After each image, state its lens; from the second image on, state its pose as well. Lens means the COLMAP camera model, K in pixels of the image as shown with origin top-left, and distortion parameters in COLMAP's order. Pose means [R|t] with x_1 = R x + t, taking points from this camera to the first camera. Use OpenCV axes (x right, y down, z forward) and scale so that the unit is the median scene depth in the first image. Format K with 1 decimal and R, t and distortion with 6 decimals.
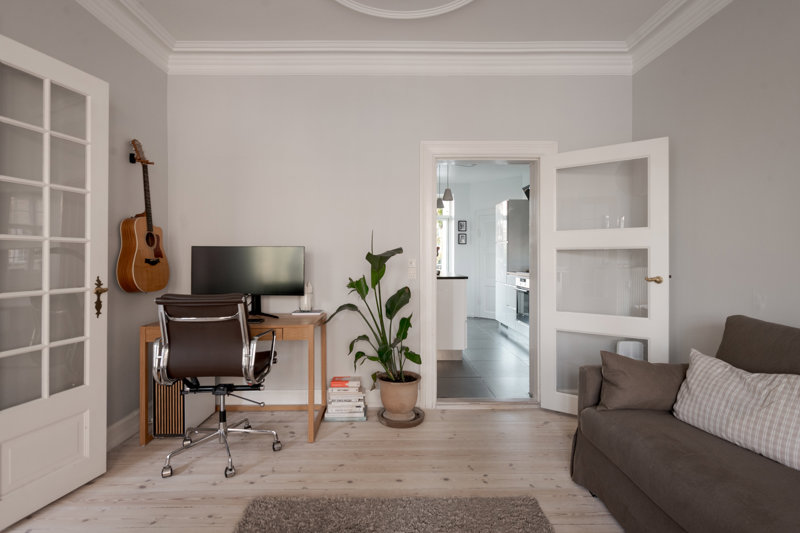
lens RADIAL K [[404.8, 0, 402.7], [0, 404.8, 258.9], [0, 0, 1]] dist [0.000377, -0.000402]
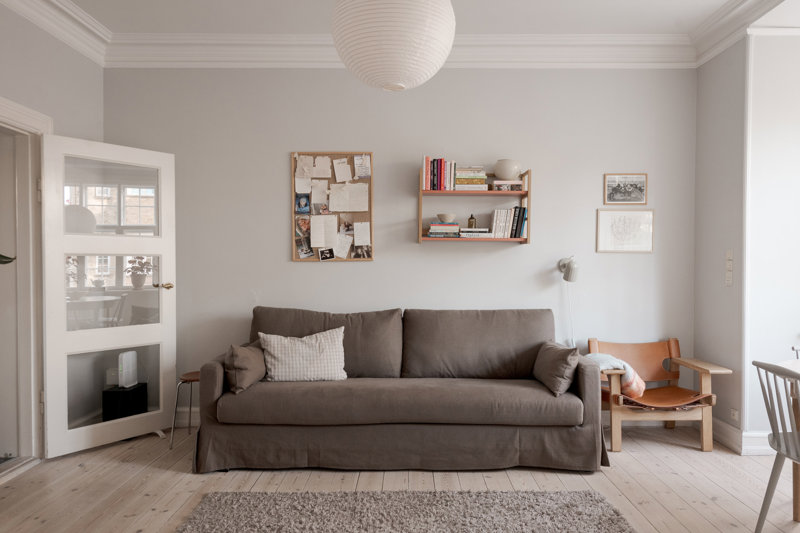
lens RADIAL K [[560.7, 0, 404.5], [0, 560.7, 272.1], [0, 0, 1]] dist [0.000276, -0.003397]
pose [[0.023219, -0.014433, 0.999626, -0.839132], [0.005755, 0.999881, 0.014303, -0.002398], [-0.999714, 0.005421, 0.023299, 0.344275]]
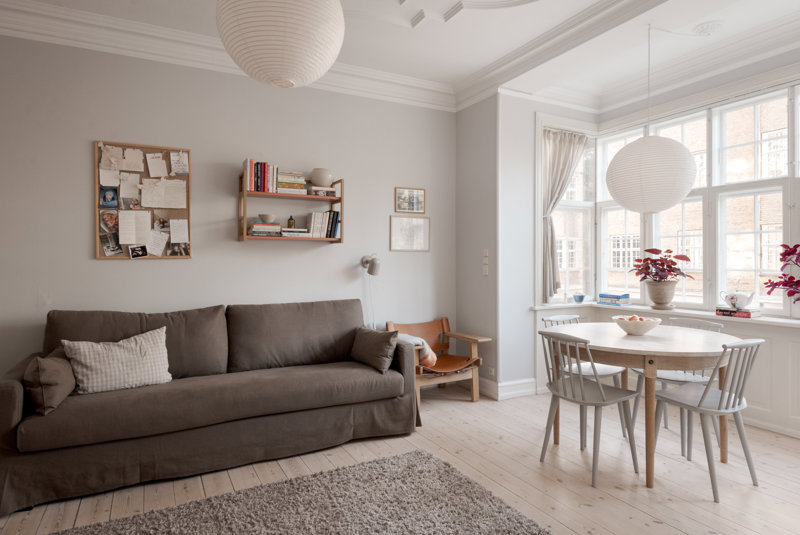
lens RADIAL K [[466.6, 0, 395.0], [0, 466.6, 260.1], [0, 0, 1]] dist [-0.002747, -0.003385]
pose [[-0.445154, 0.004018, 0.895445, -0.693848], [0.011631, 0.999932, 0.001295, -0.002362], [-0.895379, 0.010992, -0.445170, 0.537161]]
